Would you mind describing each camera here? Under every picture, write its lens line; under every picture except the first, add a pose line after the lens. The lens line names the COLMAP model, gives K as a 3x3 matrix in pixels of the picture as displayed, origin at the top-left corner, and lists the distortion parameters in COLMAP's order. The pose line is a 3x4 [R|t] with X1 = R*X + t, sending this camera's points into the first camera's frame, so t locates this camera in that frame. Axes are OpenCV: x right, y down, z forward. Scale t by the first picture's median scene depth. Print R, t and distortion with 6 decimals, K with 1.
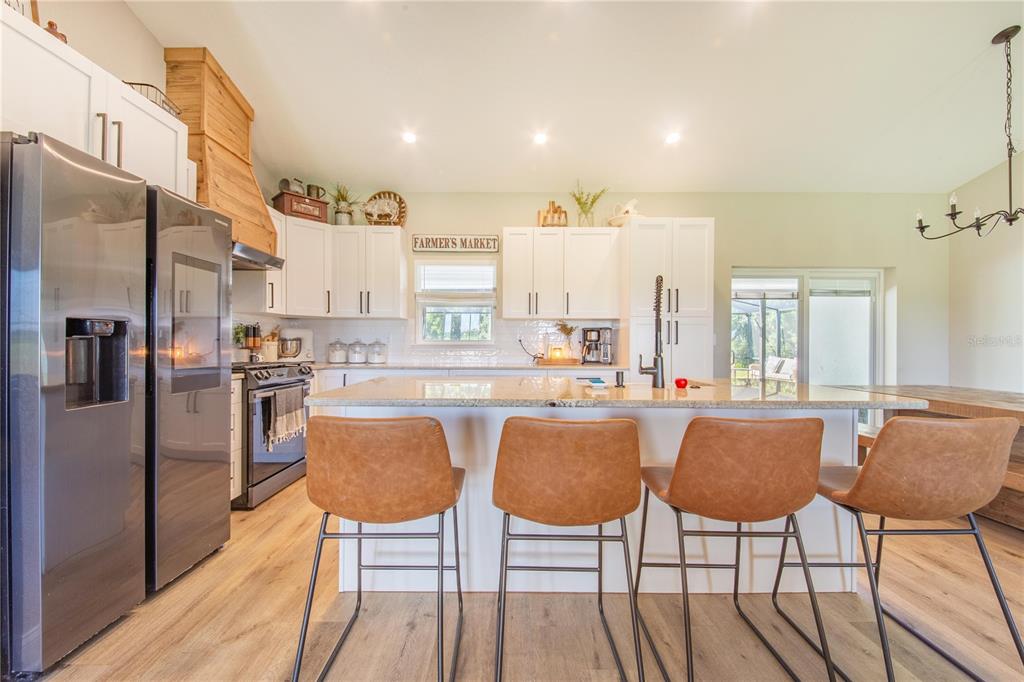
lens RADIAL K [[411.9, 0, 512.7], [0, 411.9, 341.9], [0, 0, 1]] dist [0.027159, -0.019355]
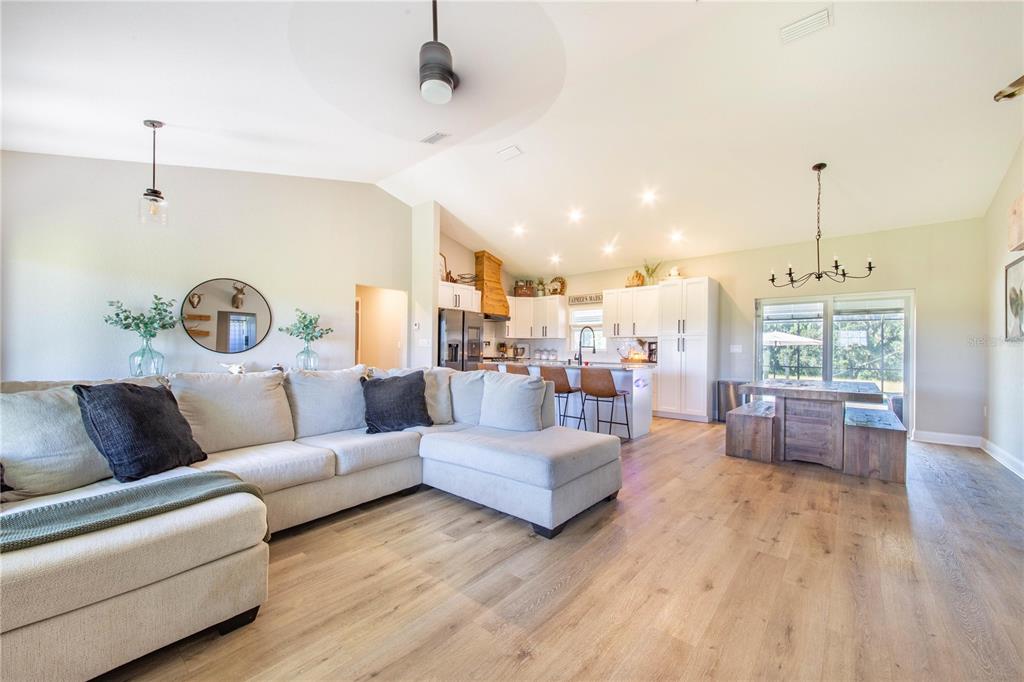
lens RADIAL K [[405.3, 0, 512.0], [0, 405.3, 341.0], [0, 0, 1]] dist [0.000192, -0.000074]
pose [[0.751127, -0.010590, -0.660072, 0.928942], [-0.005790, 0.999727, -0.022627, 0.005011], [0.660132, 0.020818, 0.750861, -0.731092]]
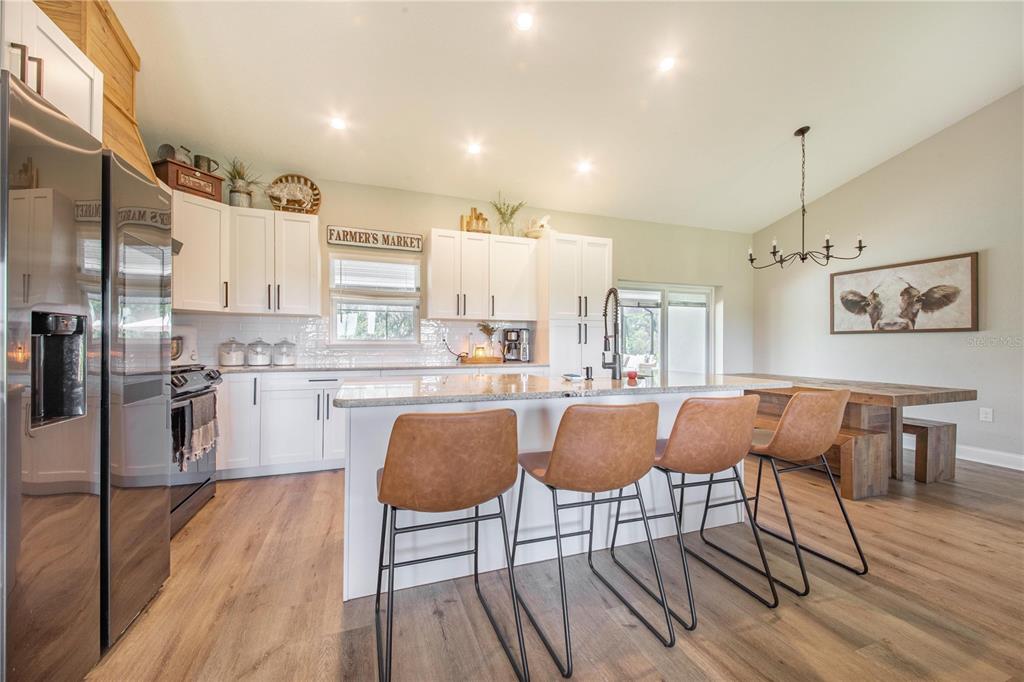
lens RADIAL K [[406.3, 0, 525.8], [0, 406.3, 340.5], [0, 0, 1]] dist [0.027531, -0.013940]
pose [[0.936276, 0.003038, 0.351253, -0.158661], [-0.002197, 0.999994, -0.002792, -0.000267], [-0.351260, 0.001842, 0.936276, -0.017395]]
